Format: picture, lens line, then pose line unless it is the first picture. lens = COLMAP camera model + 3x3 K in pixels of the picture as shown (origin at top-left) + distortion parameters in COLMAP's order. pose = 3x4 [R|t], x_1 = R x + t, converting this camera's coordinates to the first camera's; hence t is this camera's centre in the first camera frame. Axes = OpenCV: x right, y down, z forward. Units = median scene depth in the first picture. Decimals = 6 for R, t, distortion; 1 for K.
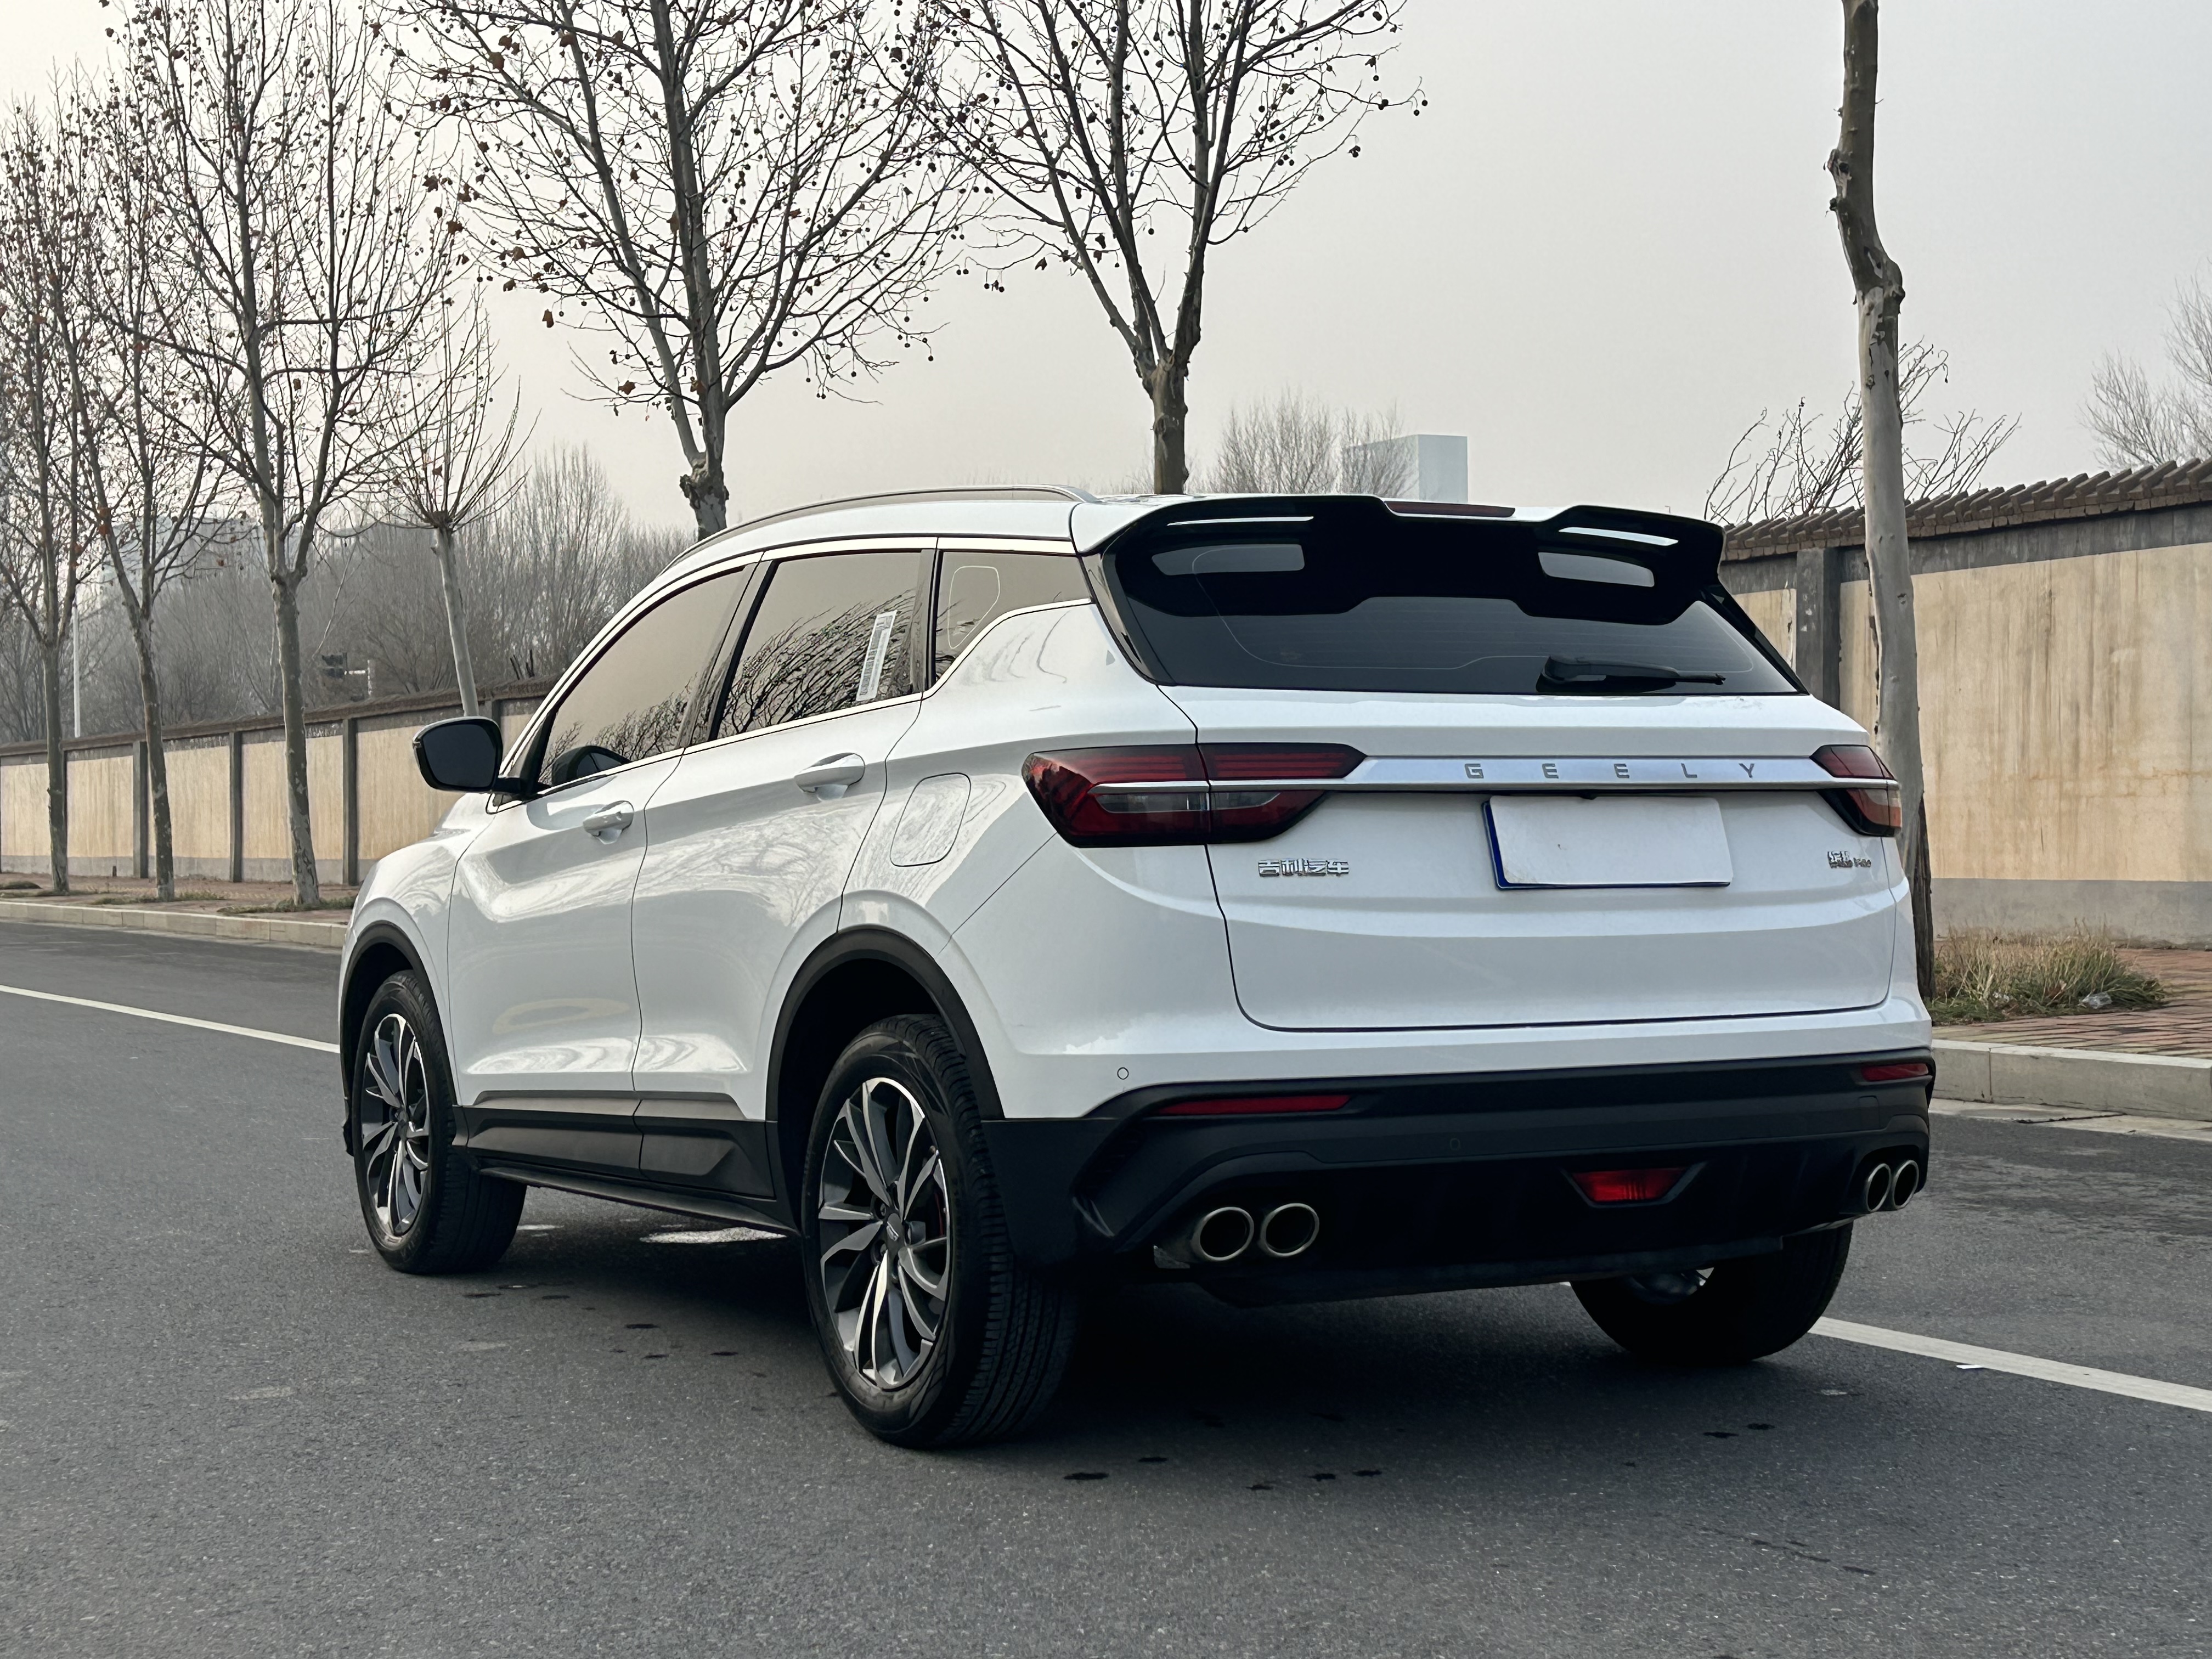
lens RADIAL K [[3463.2, 0, 1116.6], [0, 3463.2, 837.9], [0, 0, 1]] dist [0.121664, 0.000000]
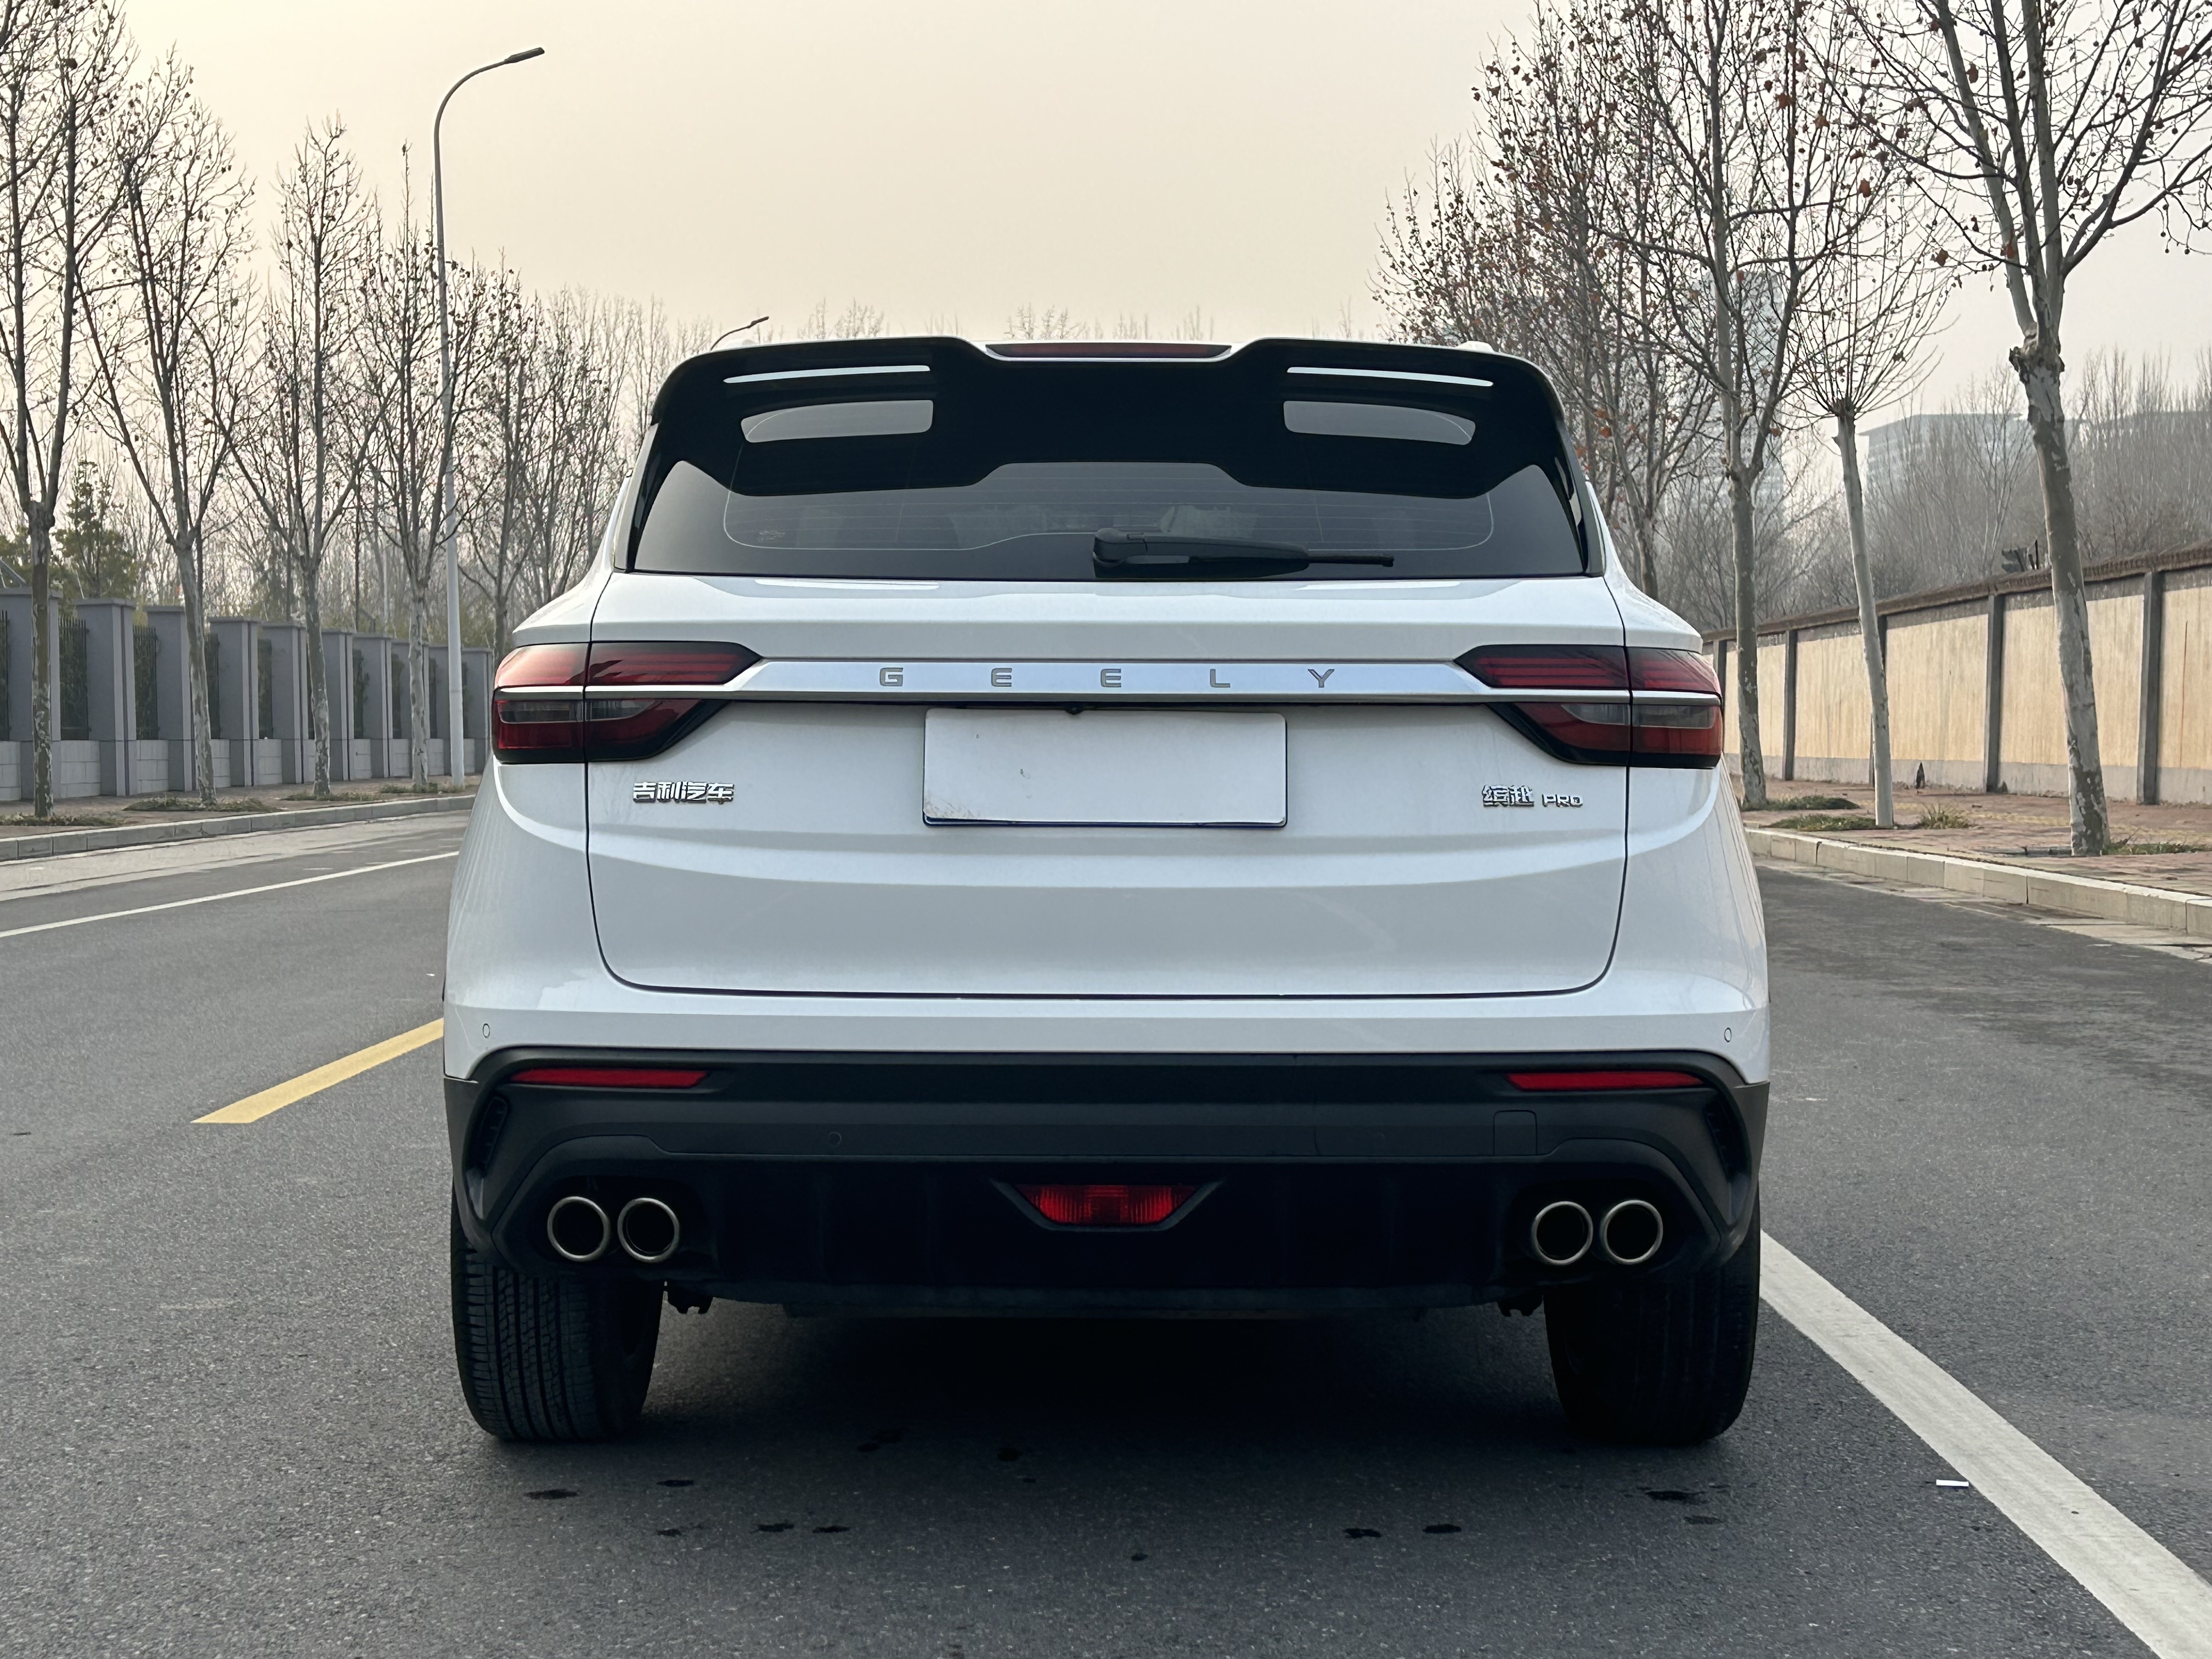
lens RADIAL K [[3463.2, 0, 1098.6], [0, 3463.2, 839.5], [0, 0, 1]] dist [0.121664, 0.000000]
pose [[0.876984, 0.027691, -0.479721, 0.485827], [-0.013381, 0.999358, 0.033225, -0.008263], [0.480333, -0.022718, 0.876792, 0.292430]]
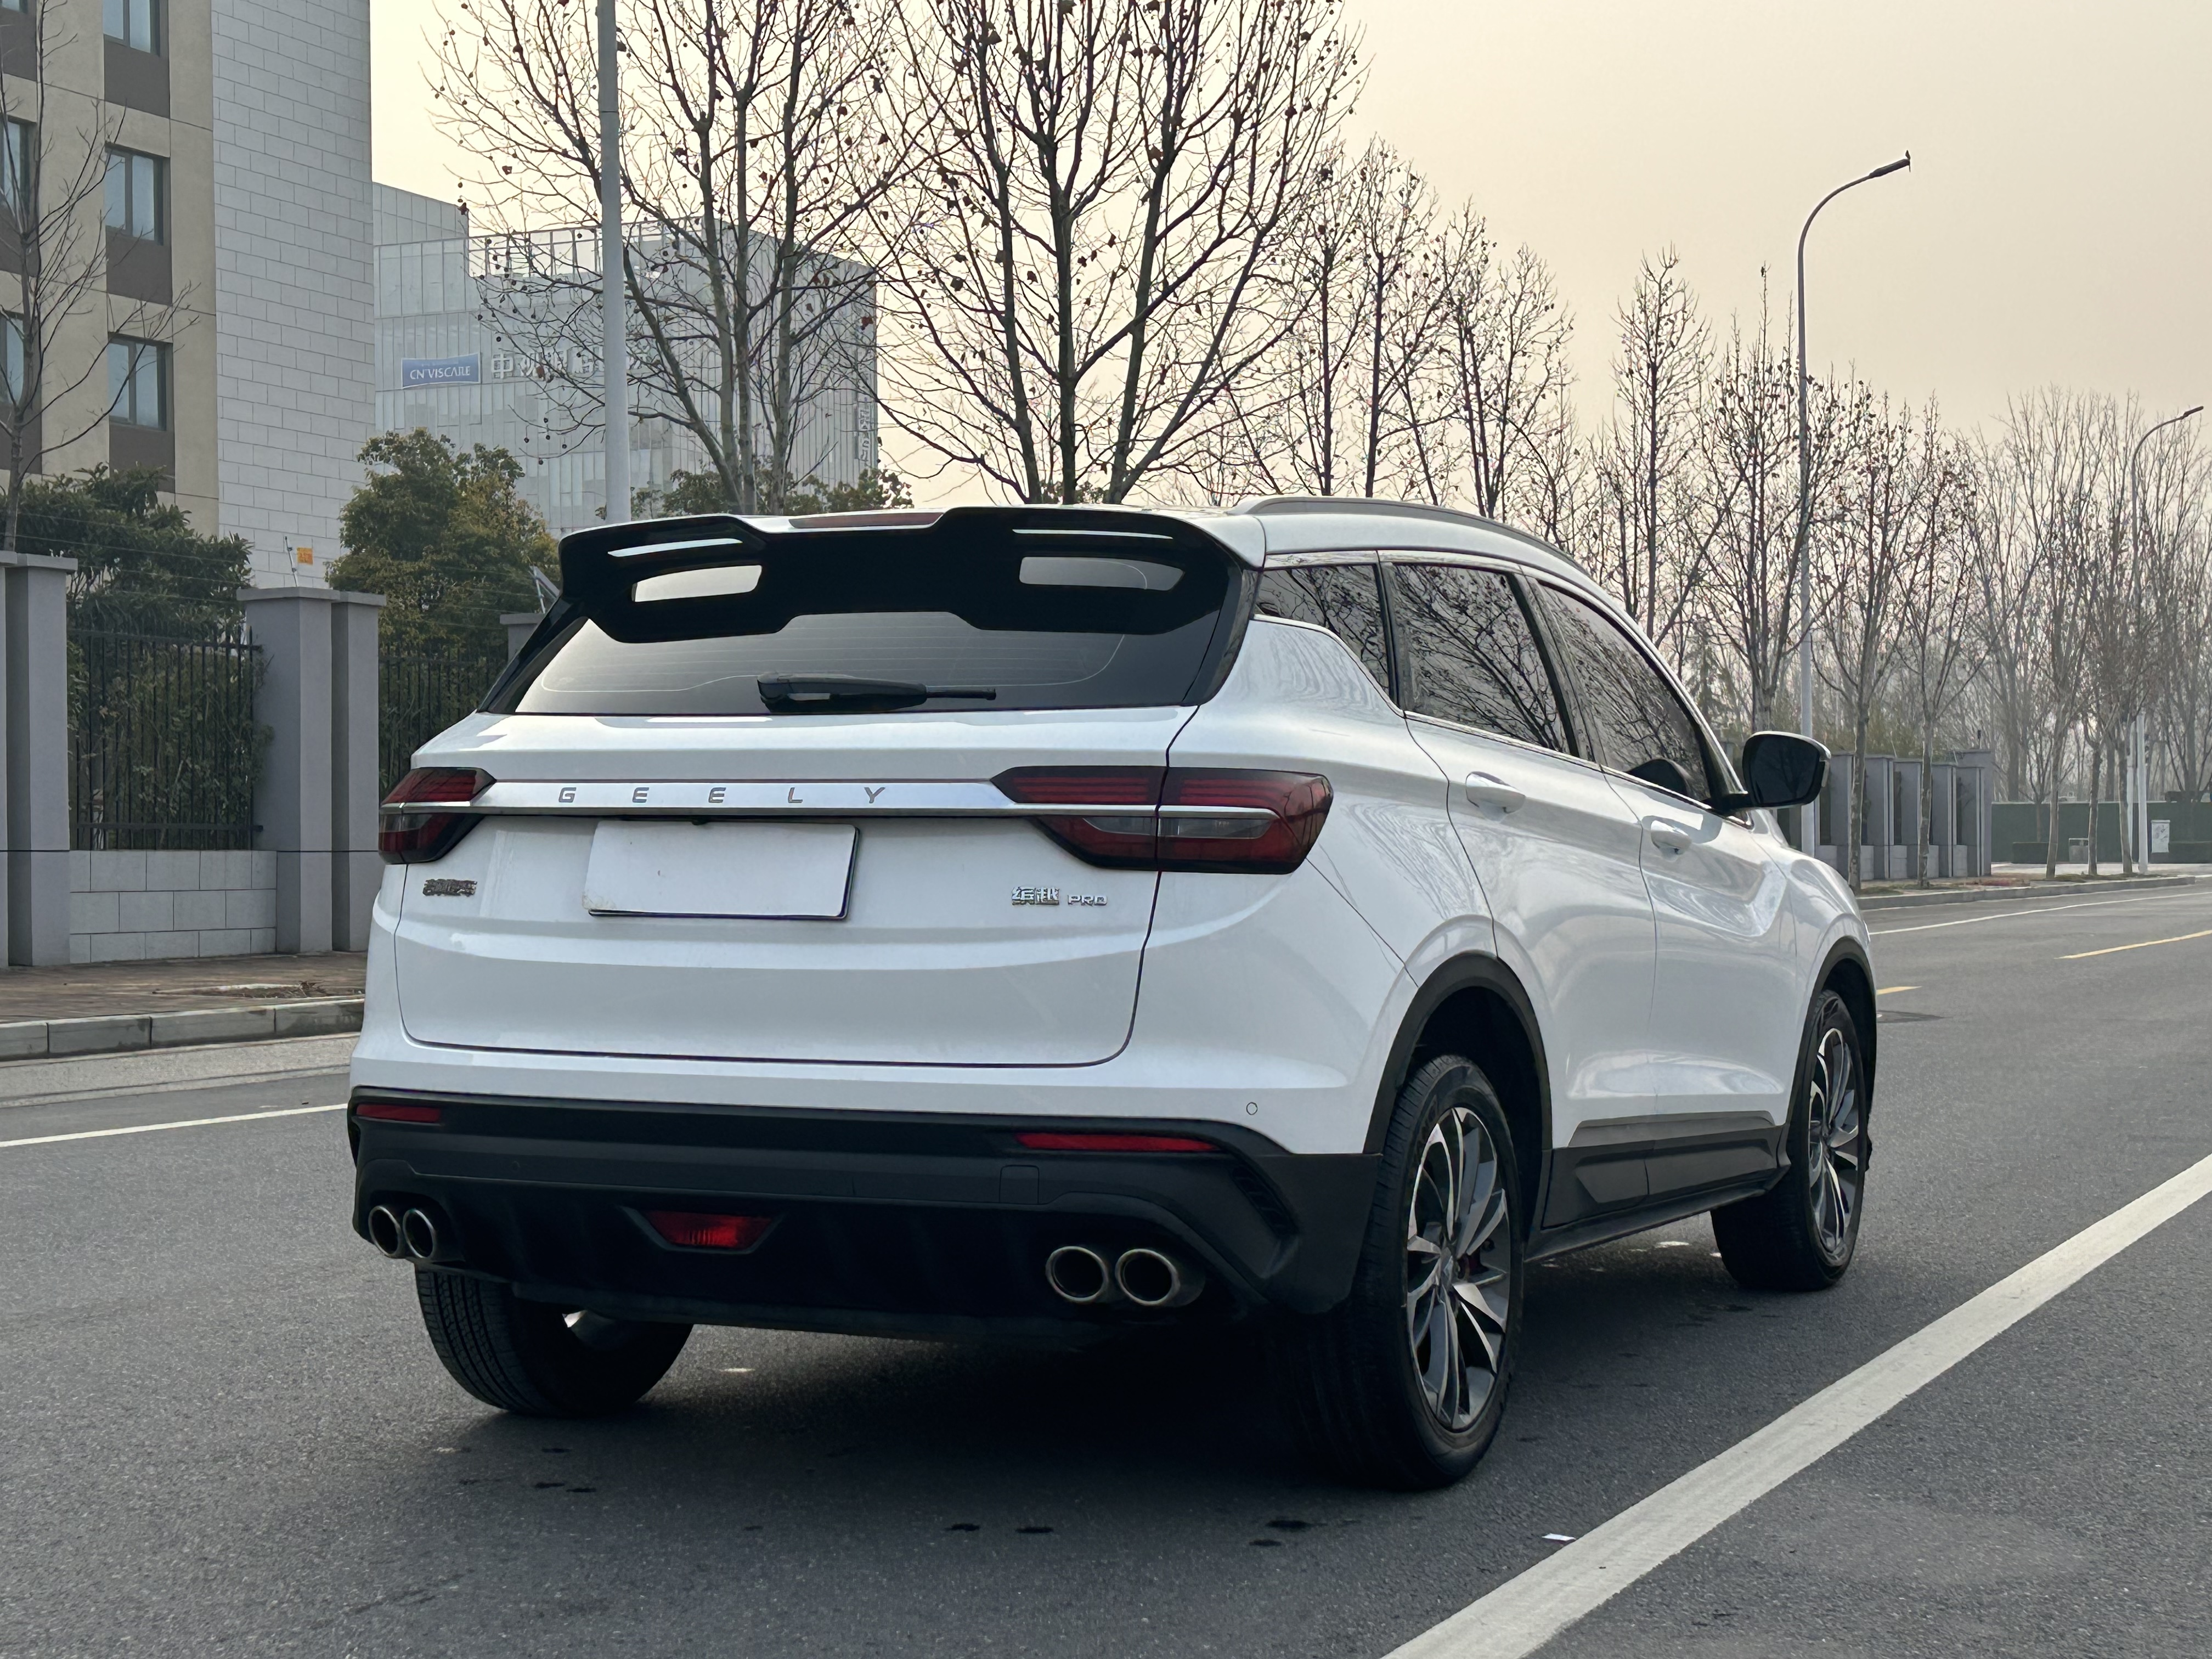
lens RADIAL K [[3463.2, 0, 1109.7], [0, 3463.2, 837.8], [0, 0, 1]] dist [0.121664, 0.000000]
pose [[0.597751, 0.014807, -0.801545, 0.911070], [-0.013910, 0.999870, 0.008098, -0.015791], [0.801561, 0.006309, 0.597880, 0.483990]]
